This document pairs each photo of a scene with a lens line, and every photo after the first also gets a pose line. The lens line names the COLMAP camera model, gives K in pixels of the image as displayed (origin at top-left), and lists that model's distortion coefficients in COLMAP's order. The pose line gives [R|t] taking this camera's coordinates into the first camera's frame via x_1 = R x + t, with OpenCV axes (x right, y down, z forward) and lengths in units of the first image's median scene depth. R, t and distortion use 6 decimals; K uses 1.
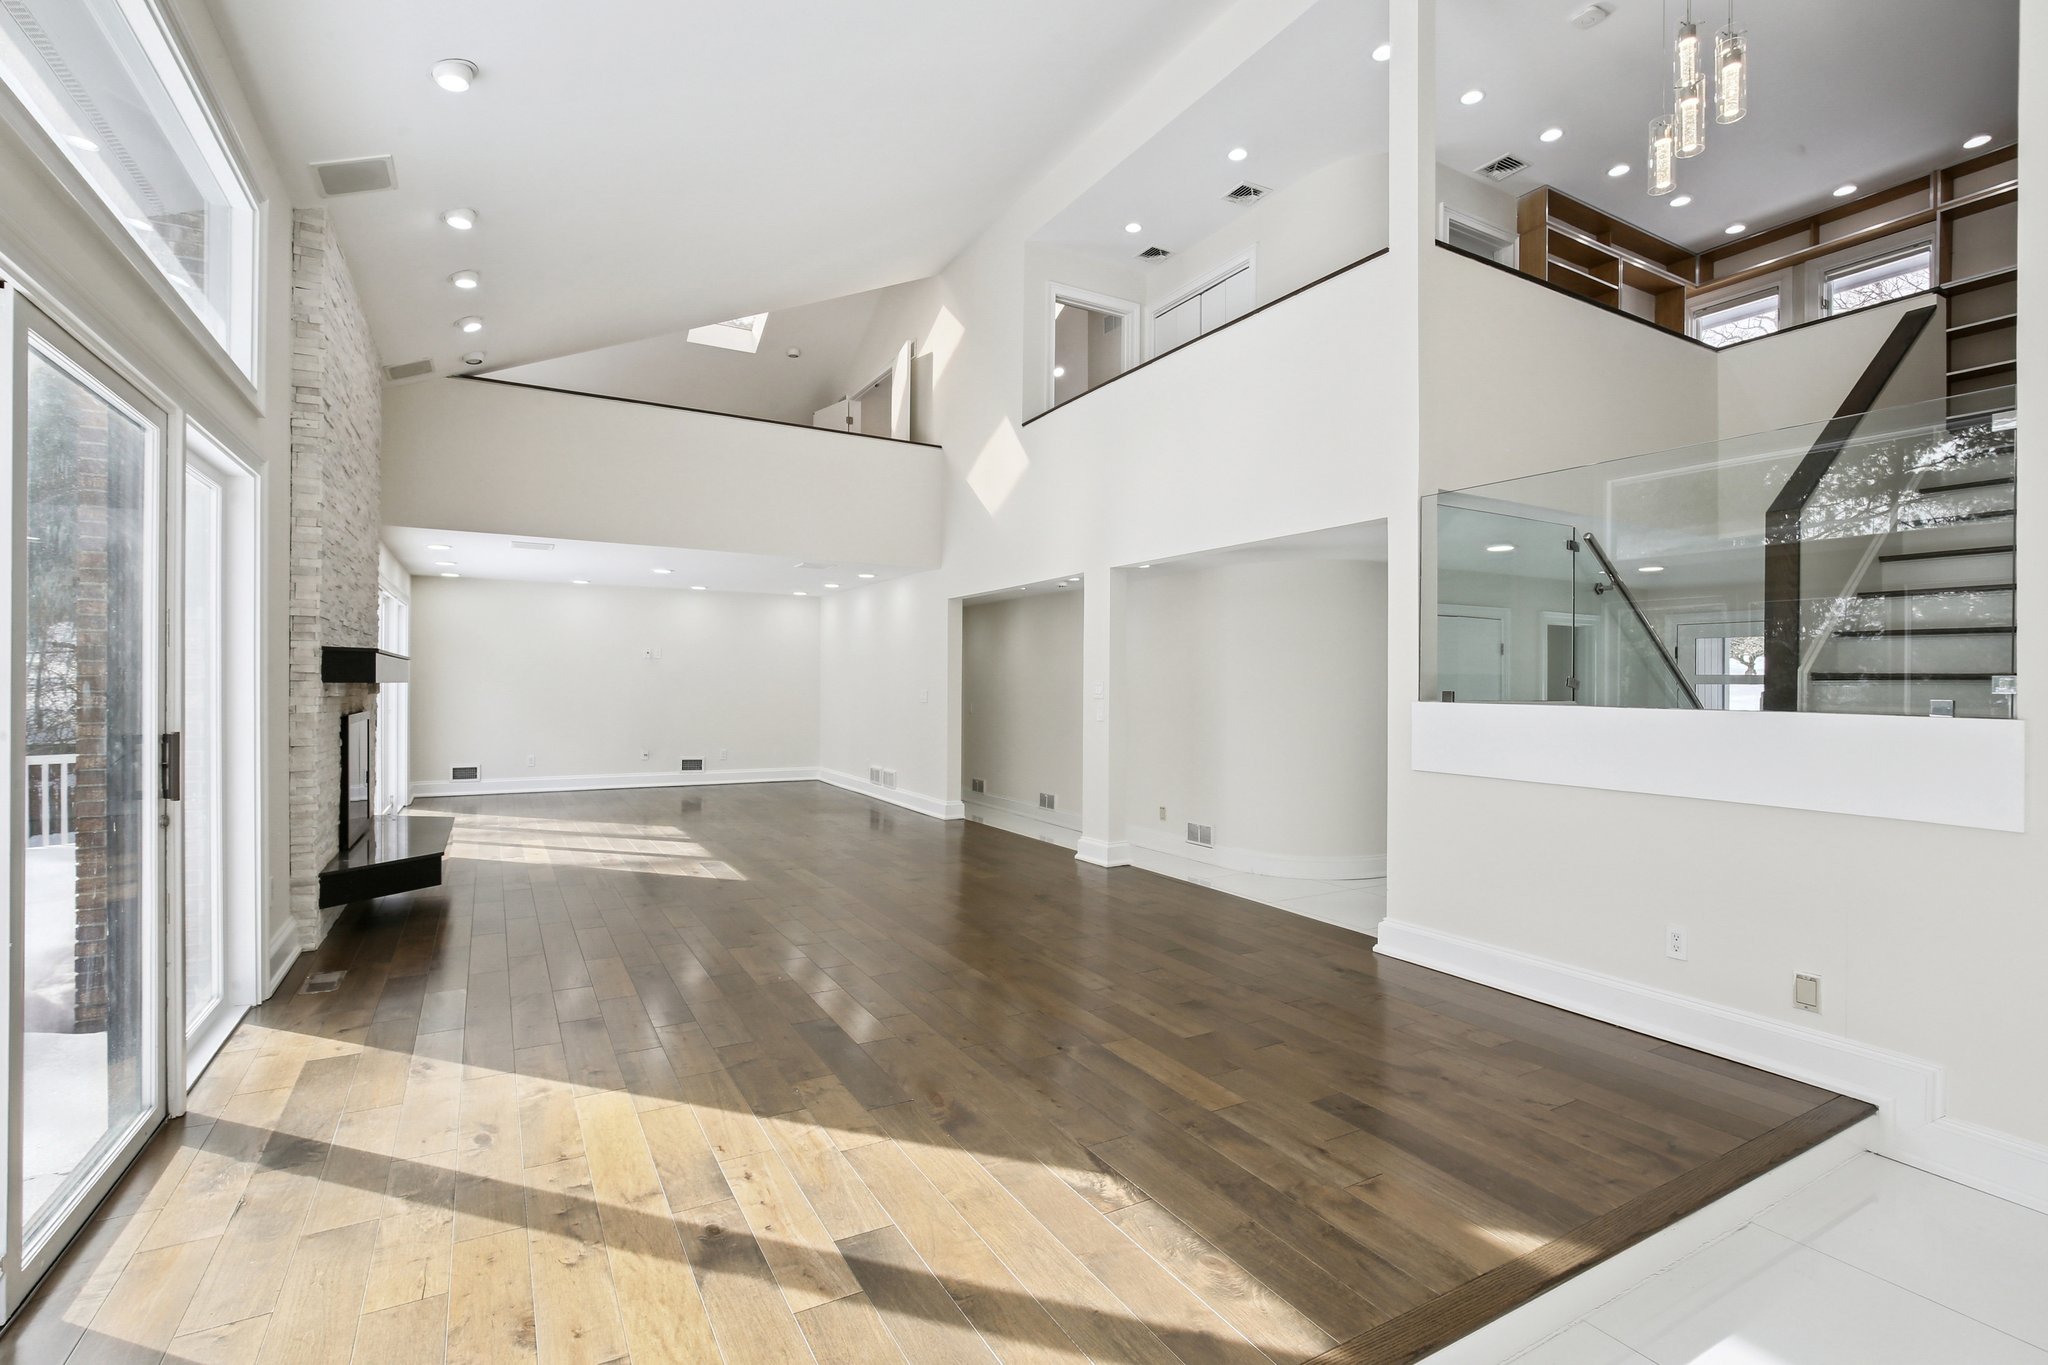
lens RADIAL K [[941.5, 0, 1023.4], [0, 941.5, 691.7], [0, 0, 1]] dist [-0.012106, 0.001136]
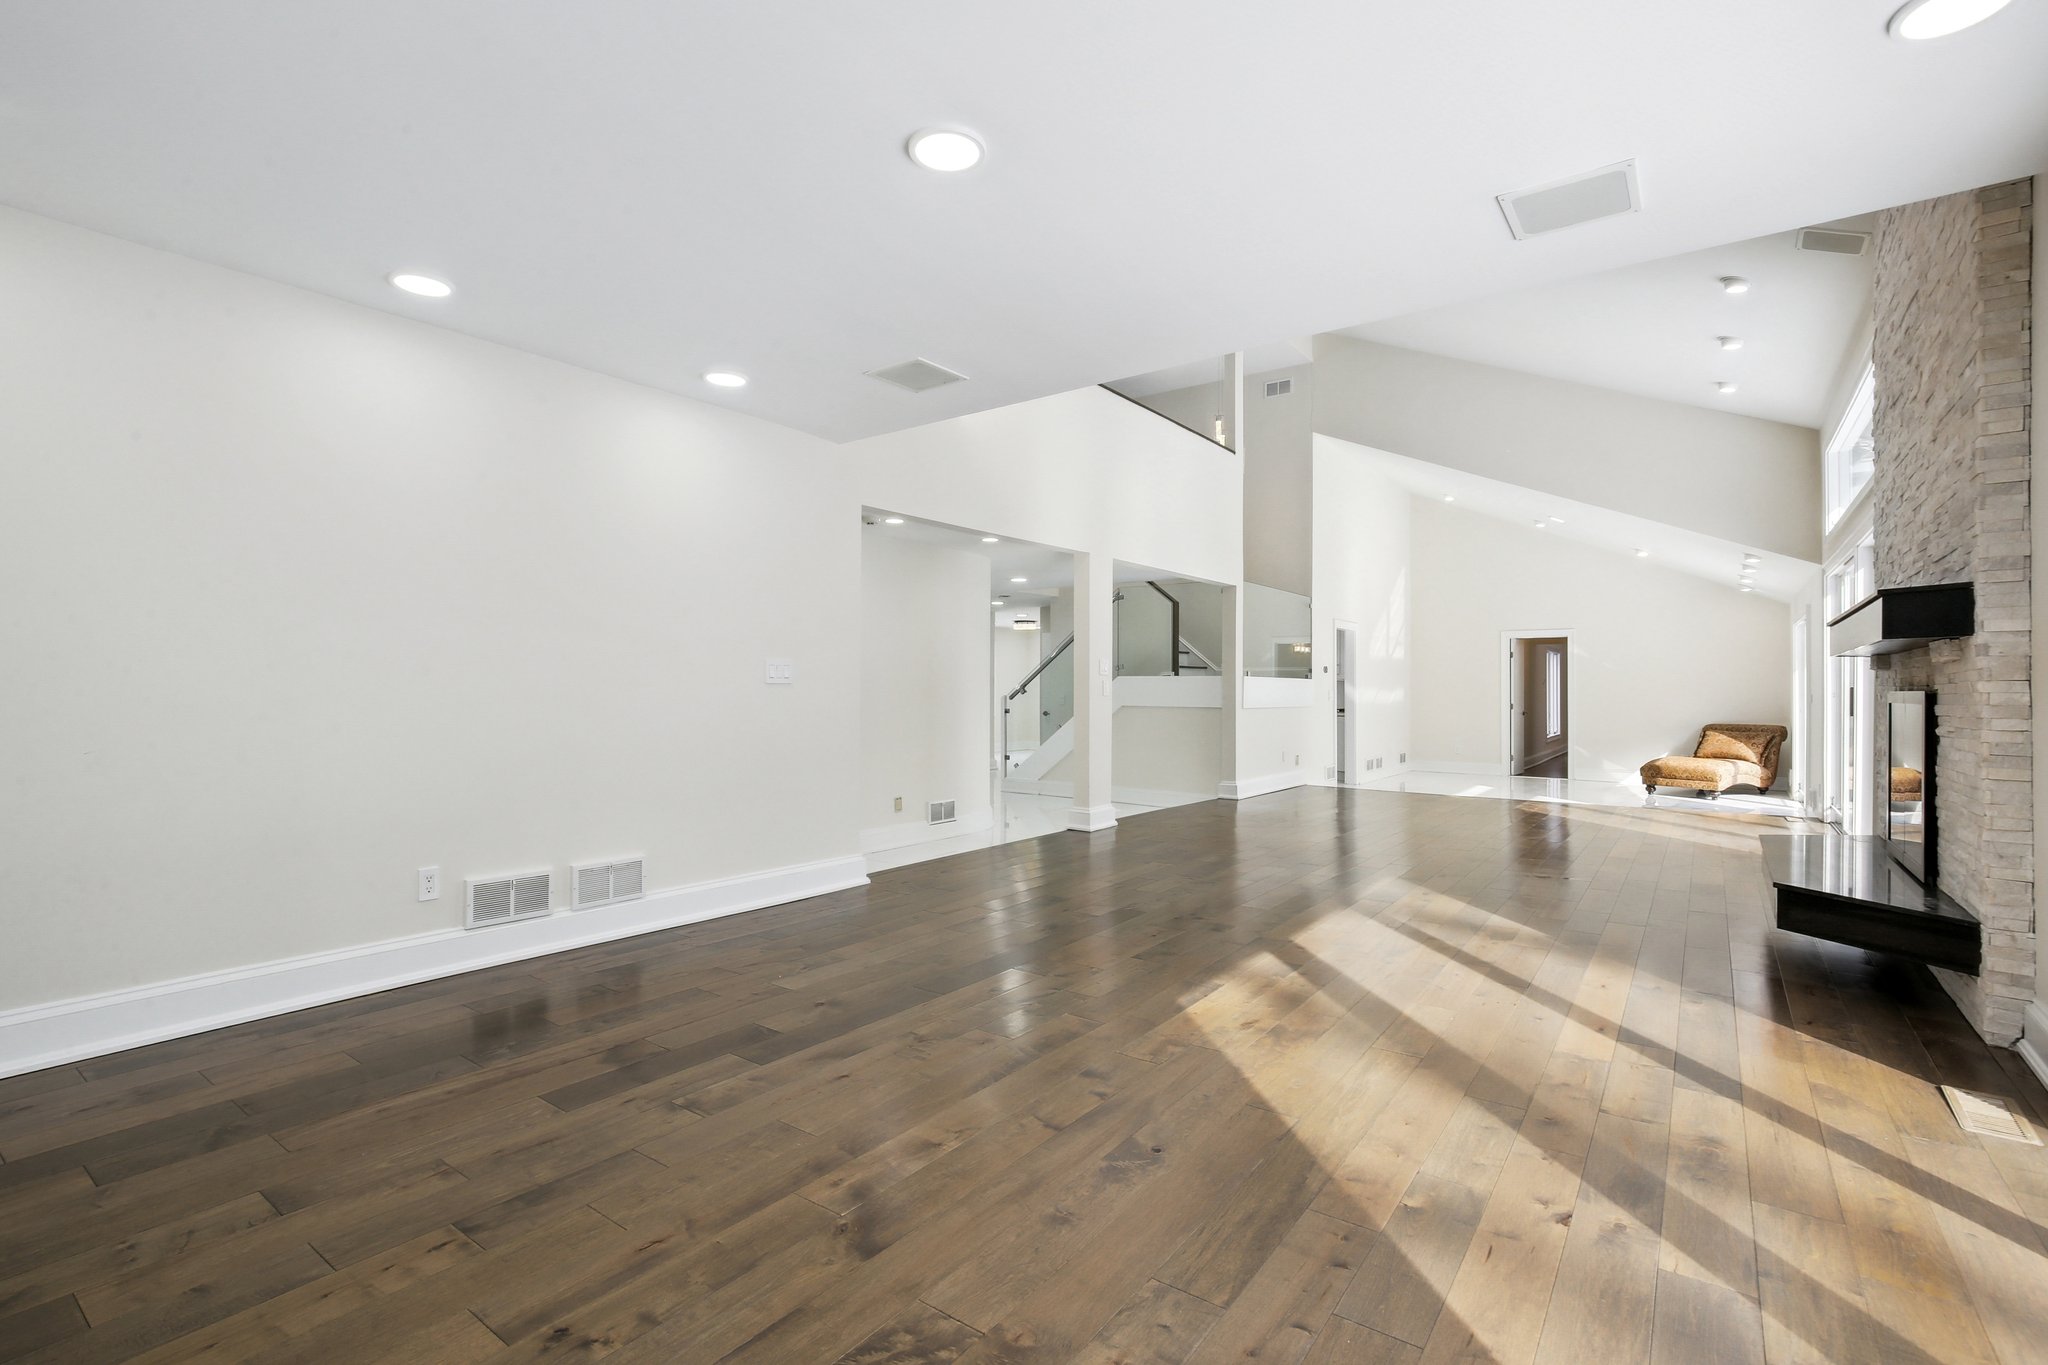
lens RADIAL K [[941.5, 0, 1019.5], [0, 941.5, 677.3], [0, 0, 1]] dist [-0.012106, 0.001136]
pose [[-0.408791, 0.004325, 0.912618, -0.875482], [-0.001215, 0.999985, -0.005284, 0.012725], [-0.912627, -0.003269, -0.408780, 1.513792]]
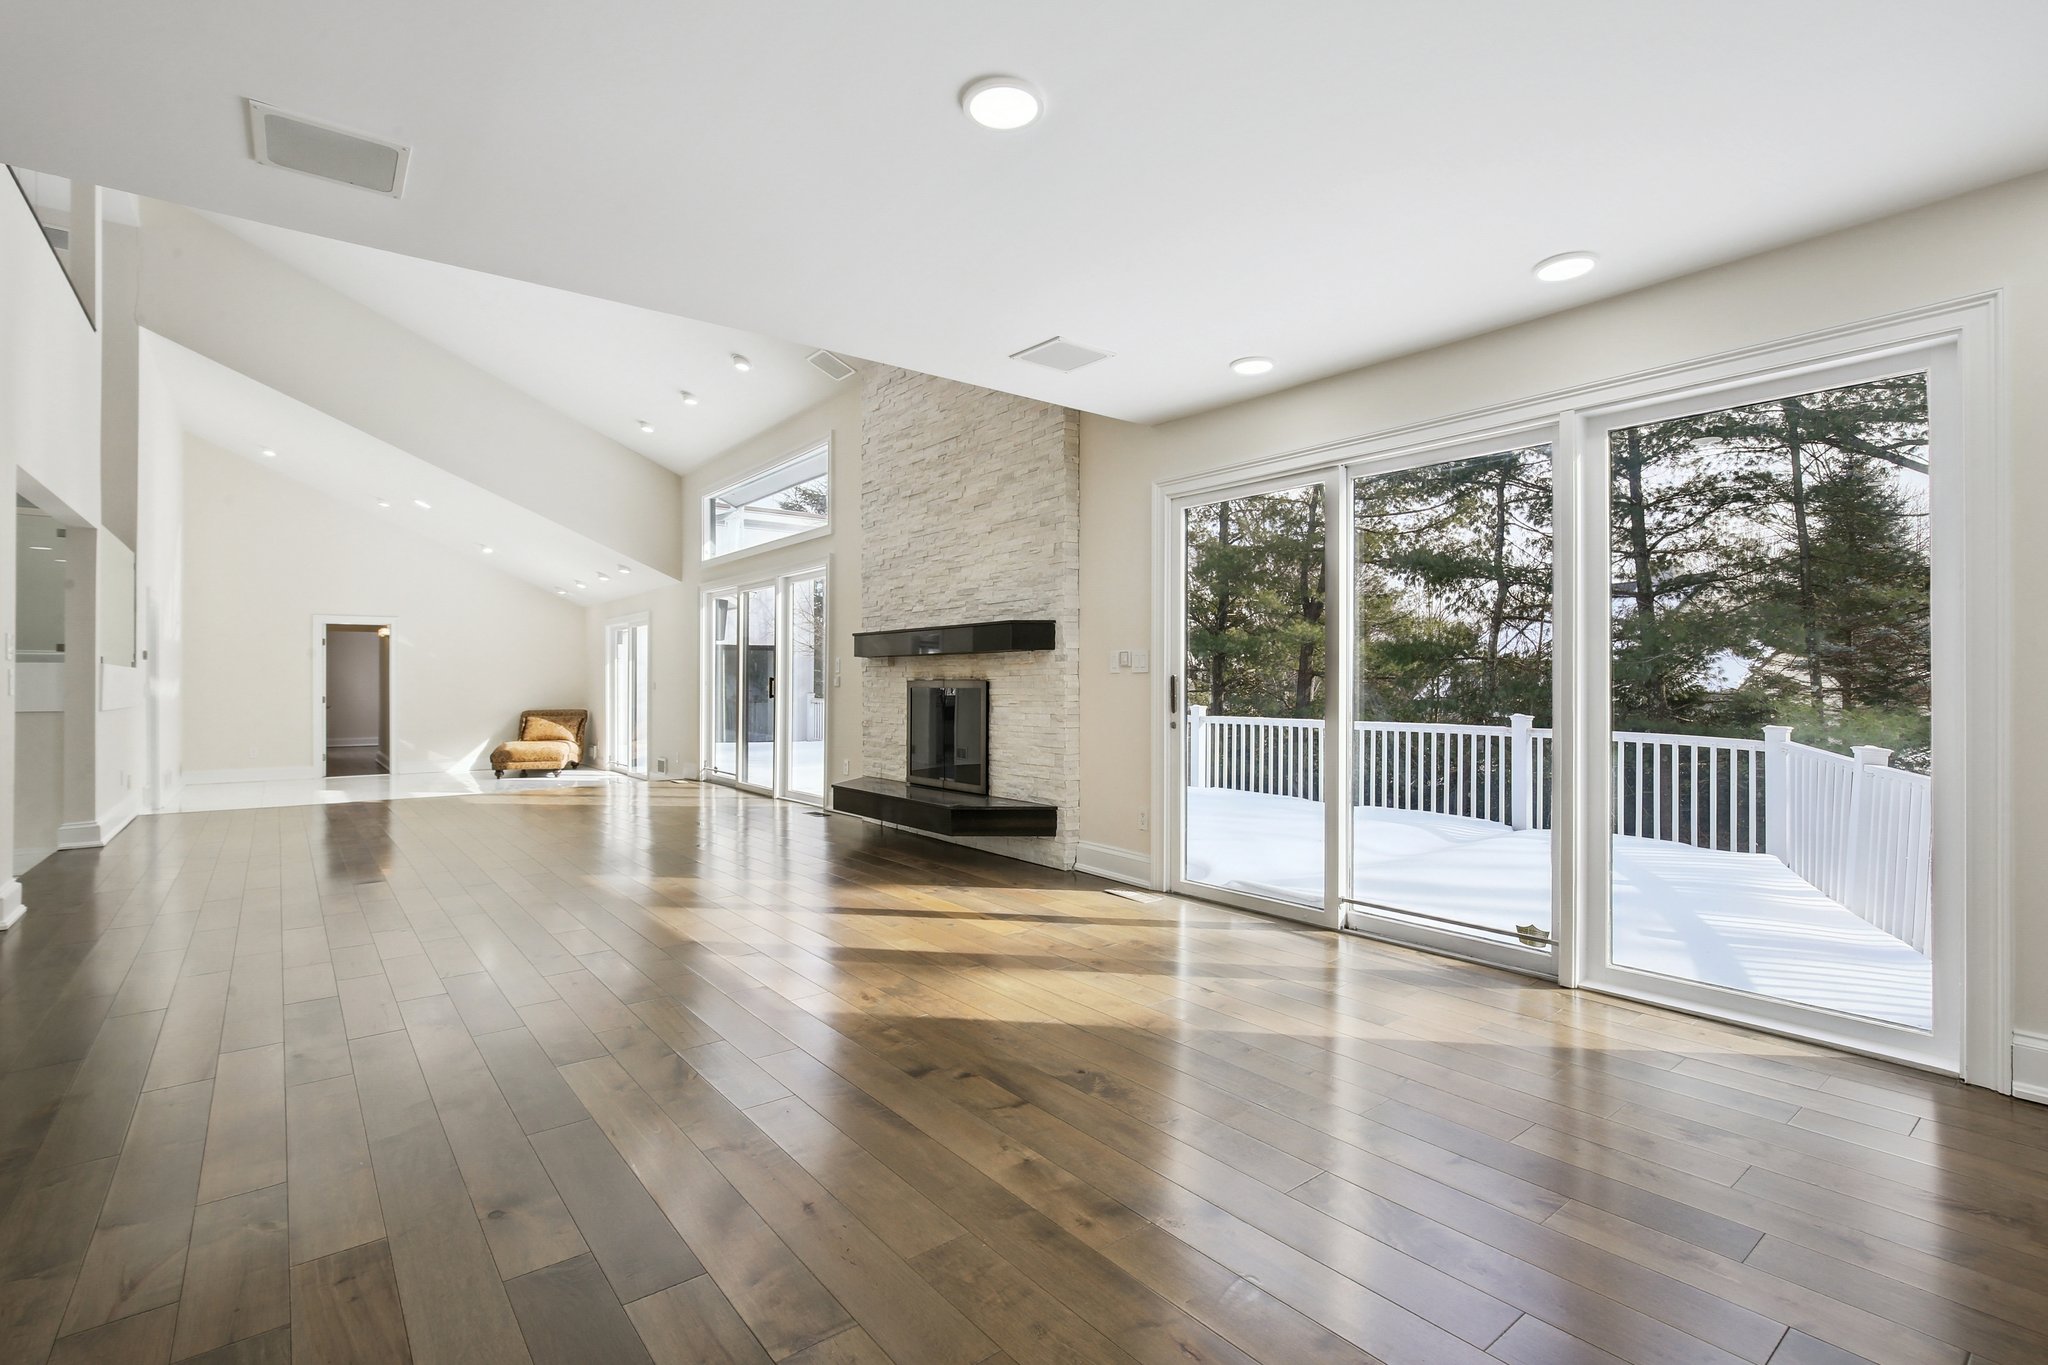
lens RADIAL K [[941.5, 0, 1030.8], [0, 941.5, 678.9], [0, 0, 1]] dist [-0.012106, 0.001136]
pose [[-0.986908, -0.002873, -0.161256, -0.504262], [-0.003597, 0.999985, 0.004197, 0.011754], [0.161241, 0.004722, -0.986904, 1.719546]]
